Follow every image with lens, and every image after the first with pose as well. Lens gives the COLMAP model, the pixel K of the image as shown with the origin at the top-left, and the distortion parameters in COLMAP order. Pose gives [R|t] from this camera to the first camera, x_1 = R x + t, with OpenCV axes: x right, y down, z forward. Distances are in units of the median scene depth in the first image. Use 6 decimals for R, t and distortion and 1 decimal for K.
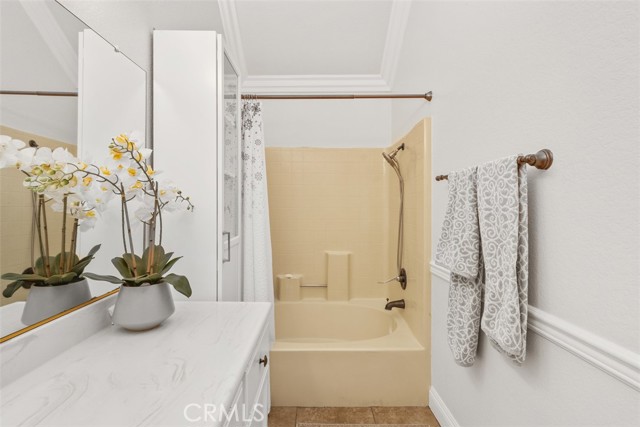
lens RADIAL K [[299.6, 0, 321.4], [0, 299.6, 201.0], [0, 0, 1]] dist [0.003300, 0.000826]
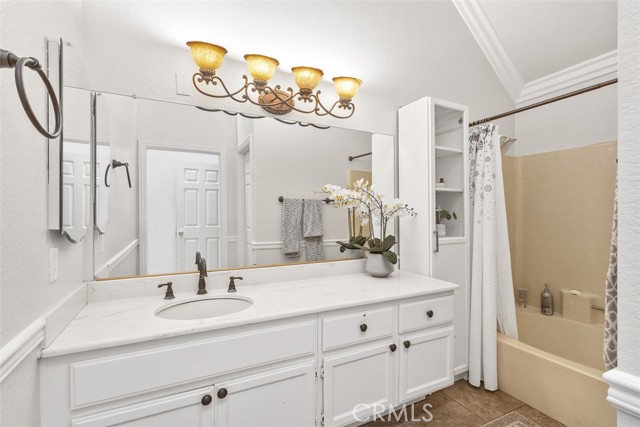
lens RADIAL K [[299.6, 0, 319.0], [0, 299.6, 214.3], [0, 0, 1]] dist [0.003300, 0.000826]
pose [[0.439246, 0.000766, -0.898367, 0.558911], [0.014362, 0.999866, 0.007874, 0.000621], [0.898252, -0.016361, 0.439176, -0.108958]]
